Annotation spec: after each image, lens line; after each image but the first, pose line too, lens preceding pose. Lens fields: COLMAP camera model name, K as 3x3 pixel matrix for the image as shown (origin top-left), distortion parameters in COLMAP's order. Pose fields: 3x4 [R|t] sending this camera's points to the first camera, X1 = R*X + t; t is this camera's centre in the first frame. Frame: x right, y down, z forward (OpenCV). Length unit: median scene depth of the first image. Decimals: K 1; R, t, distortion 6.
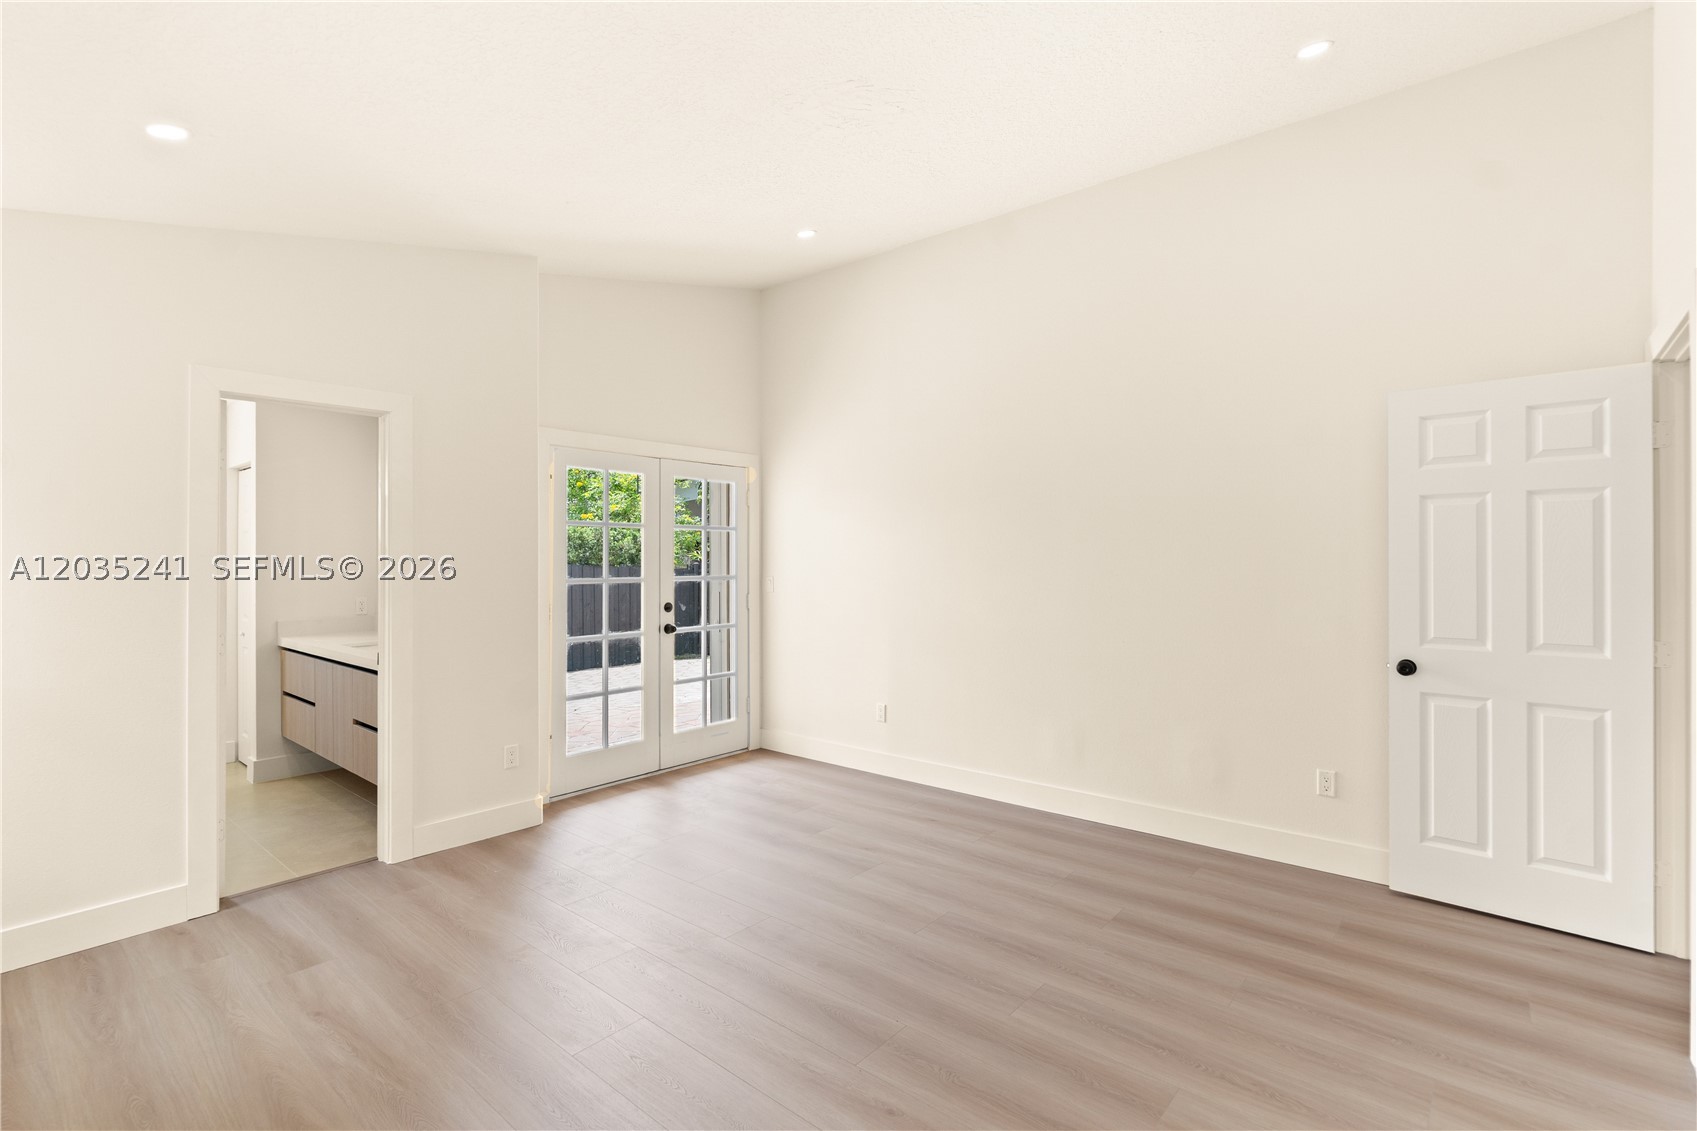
lens RADIAL K [[783.8, 0, 846.8], [0, 783.8, 556.6], [0, 0, 1]] dist [-0.008066, 0.006029]
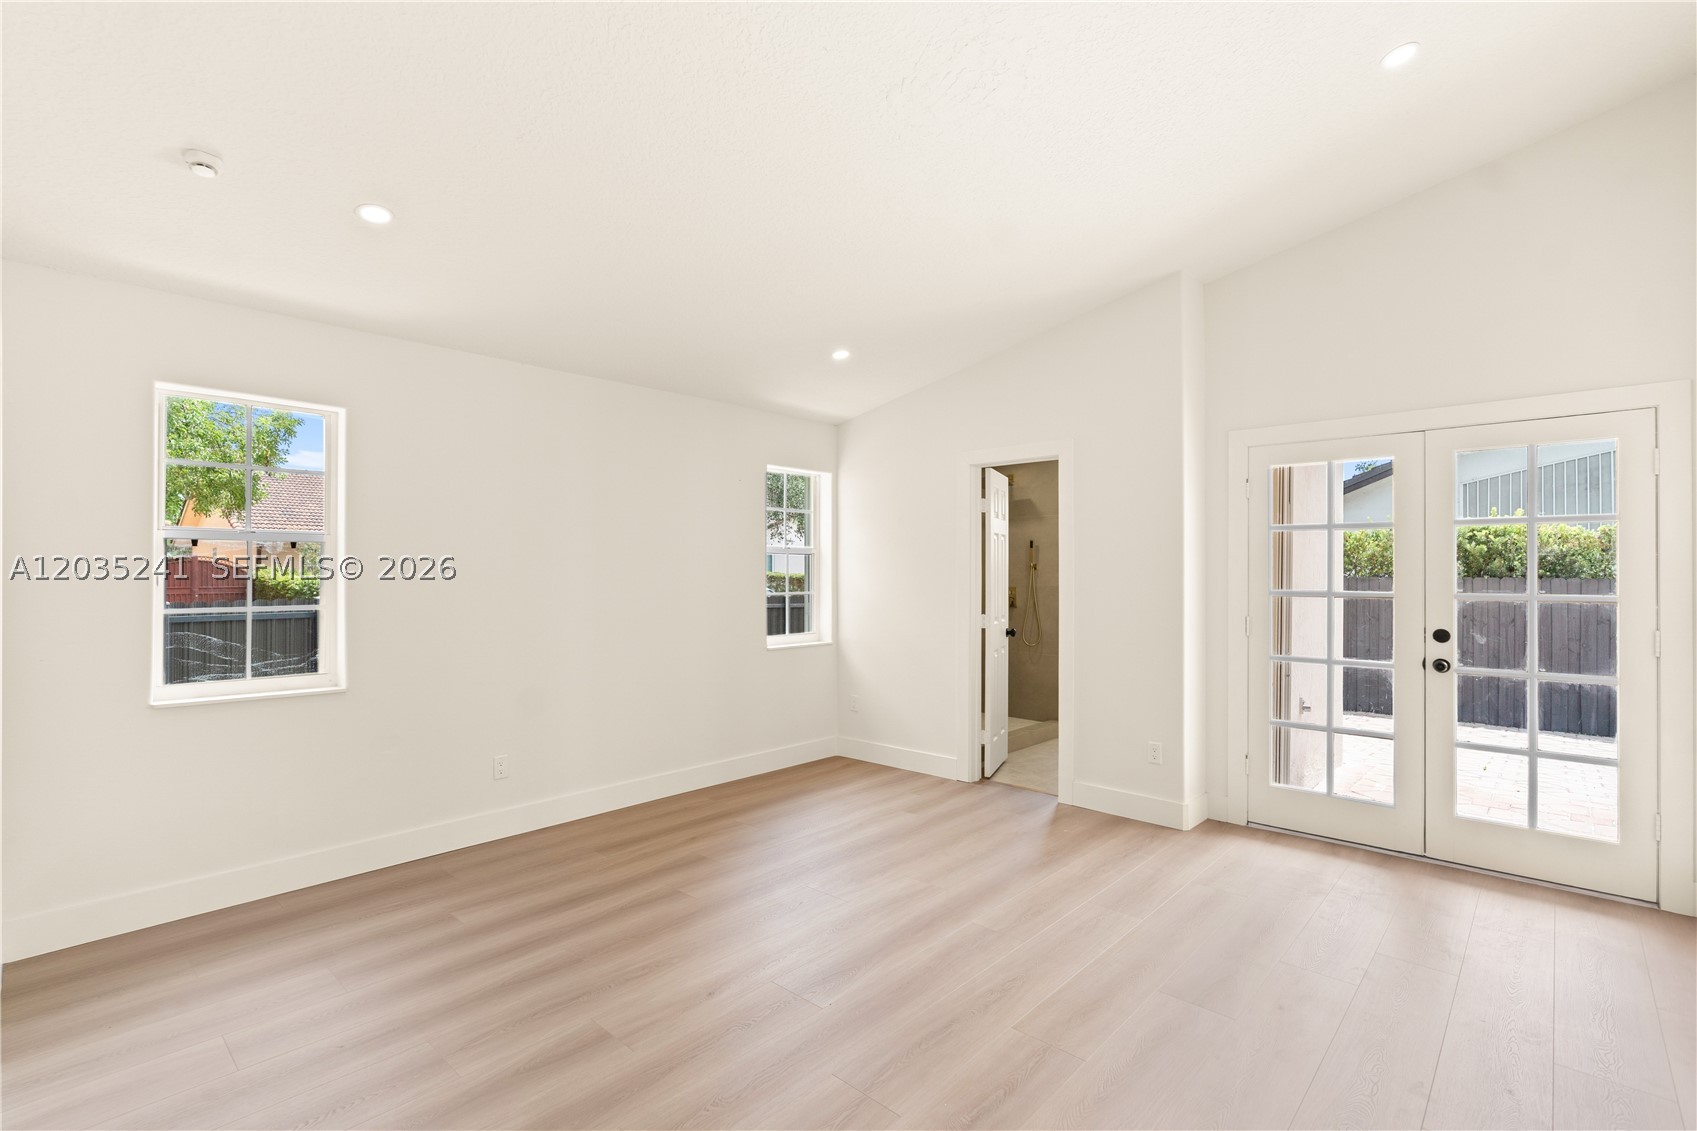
lens RADIAL K [[771.0, 0, 846.2], [0, 771.0, 569.7], [0, 0, 1]] dist [0.003194, -0.000092]
pose [[-0.037794, -0.003649, -0.999279, 0.750501], [0.001063, 0.999993, -0.003692, 0.009201], [0.999285, -0.001201, -0.037790, 0.723203]]
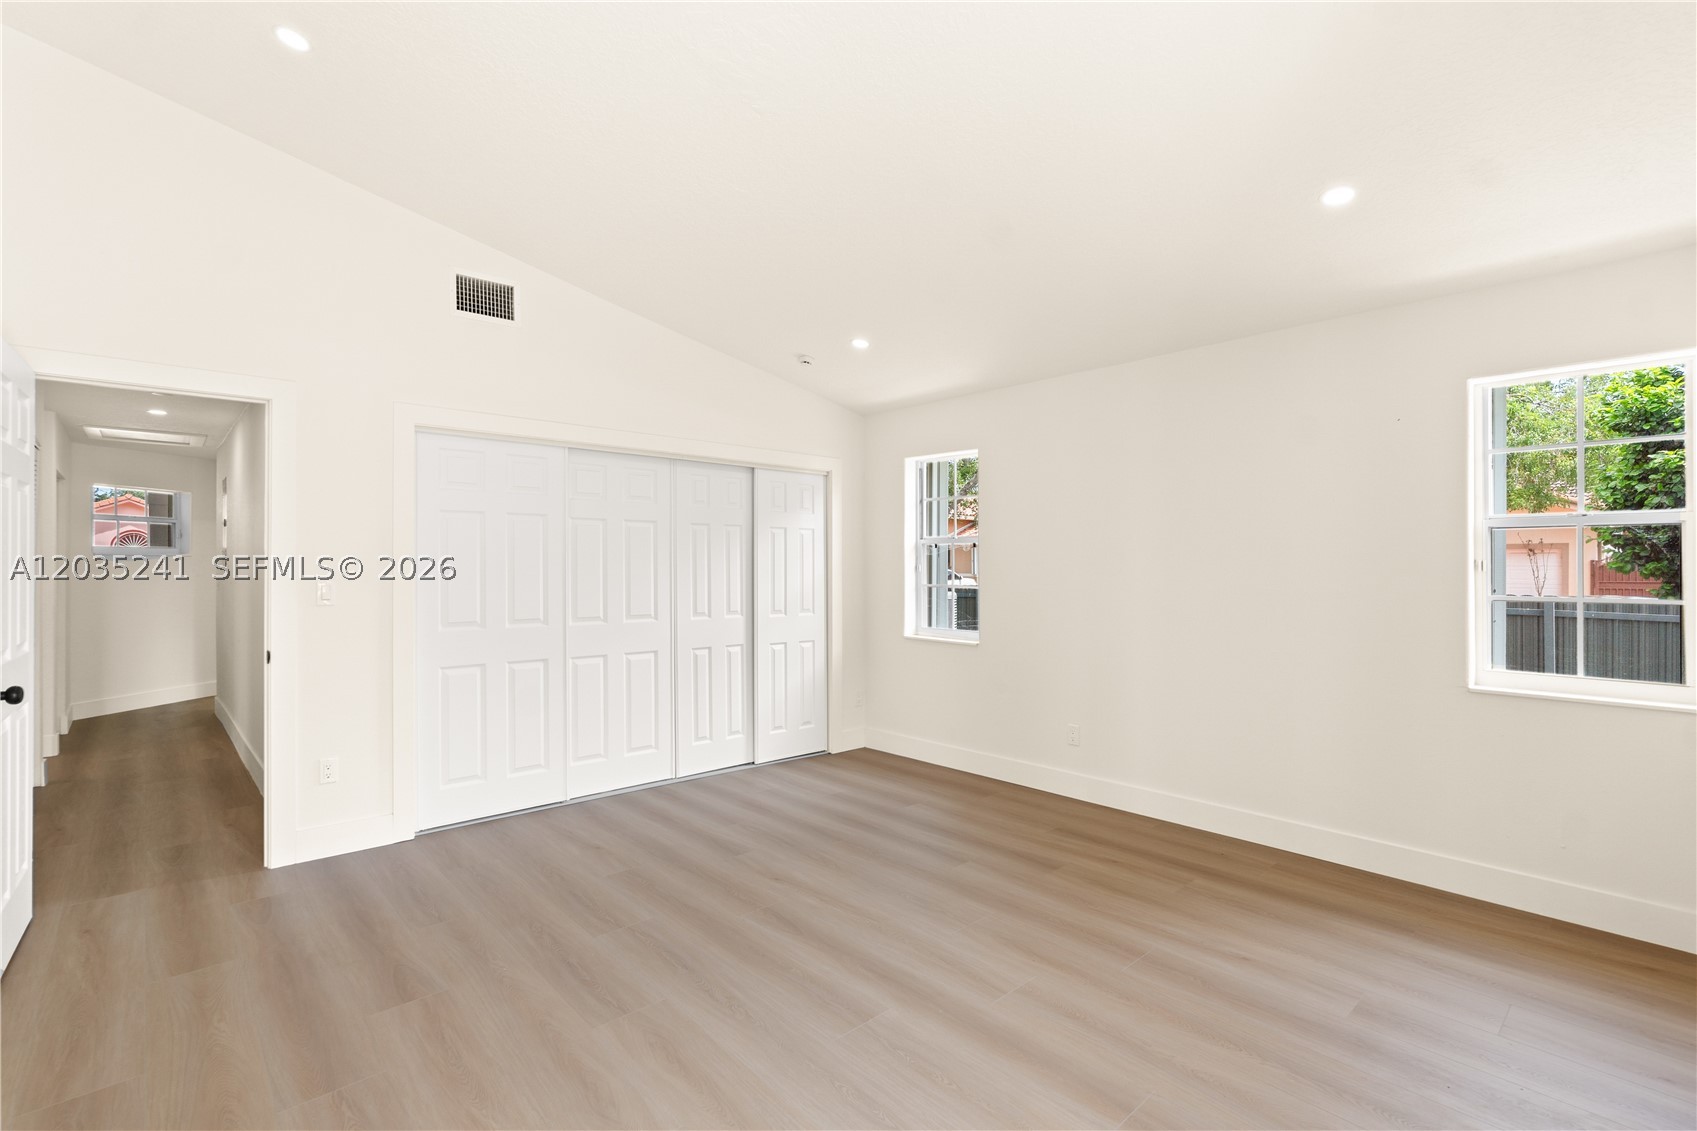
lens RADIAL K [[771.0, 0, 846.2], [0, 771.0, 569.7], [0, 0, 1]] dist [0.003194, -0.000092]
pose [[-0.992470, 0.002609, 0.122457, -0.173706], [0.002608, 0.999997, -0.000173, 0.020071], [-0.122457, 0.000148, -0.992474, 1.509346]]
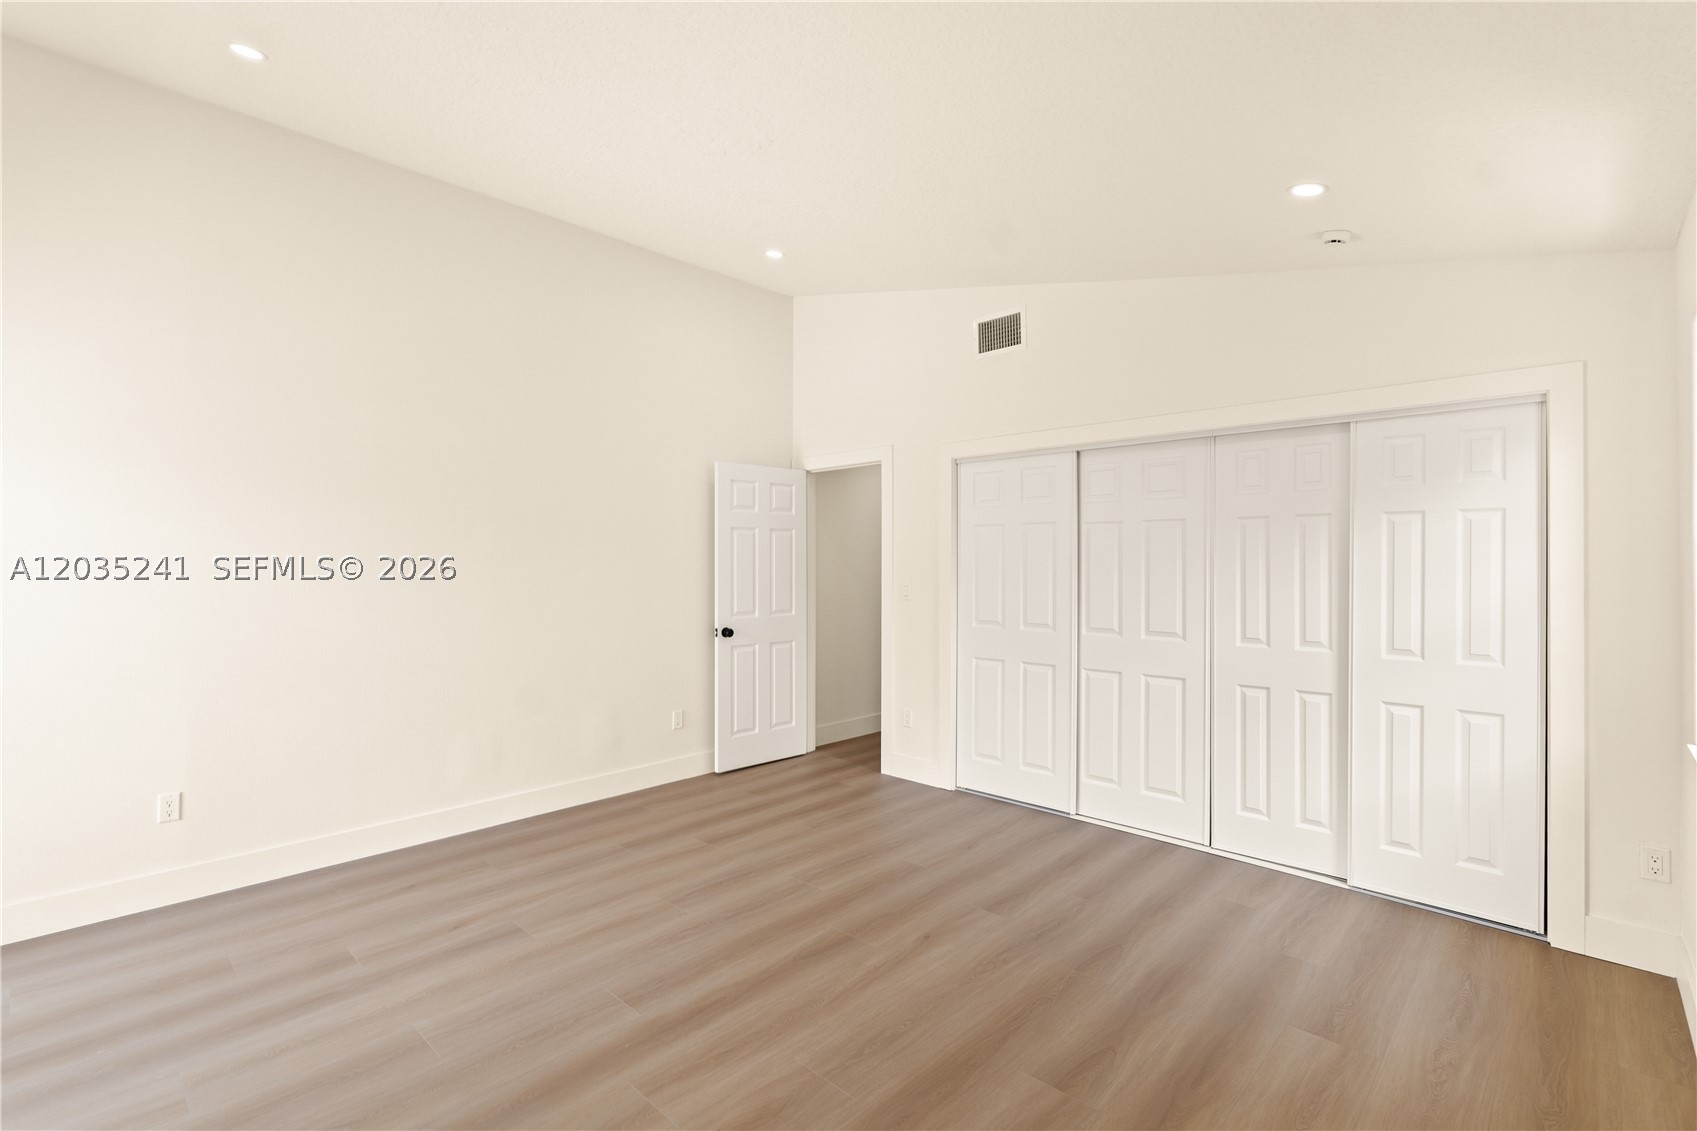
lens RADIAL K [[774.9, 0, 849.8], [0, 774.9, 563.1], [0, 0, 1]] dist [-0.002101, 0.000044]
pose [[0.049780, 0.003693, 0.998753, -0.813095], [-0.003234, 0.999989, -0.003537, 0.002415], [-0.998755, -0.003054, 0.049792, 0.611722]]
